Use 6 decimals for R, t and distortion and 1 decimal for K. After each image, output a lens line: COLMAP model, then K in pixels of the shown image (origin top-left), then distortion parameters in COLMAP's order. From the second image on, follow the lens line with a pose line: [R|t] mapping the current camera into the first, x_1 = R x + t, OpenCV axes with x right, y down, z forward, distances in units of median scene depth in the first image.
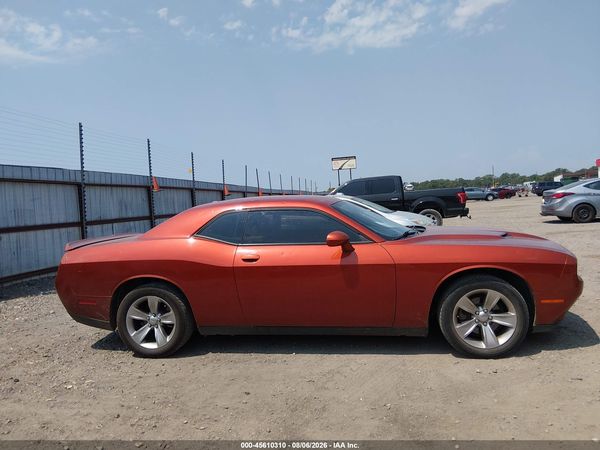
lens RADIAL K [[454.6, 0, 299.2], [0, 454.6, 226.0], [0, 0, 1]] dist [0.071623, -0.119607]
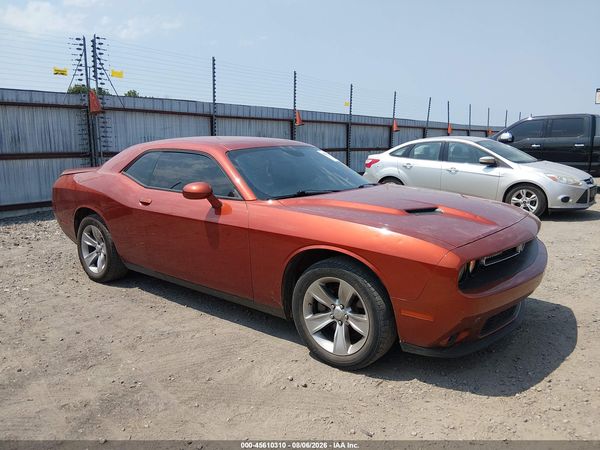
lens RADIAL K [[454.6, 0, 306.3], [0, 454.6, 224.9], [0, 0, 1]] dist [0.071623, -0.119607]
pose [[0.871977, 0.138407, -0.469574, 0.271288], [-0.071171, 0.984851, 0.158125, -0.023855], [0.484346, -0.104461, 0.868618, 0.133330]]
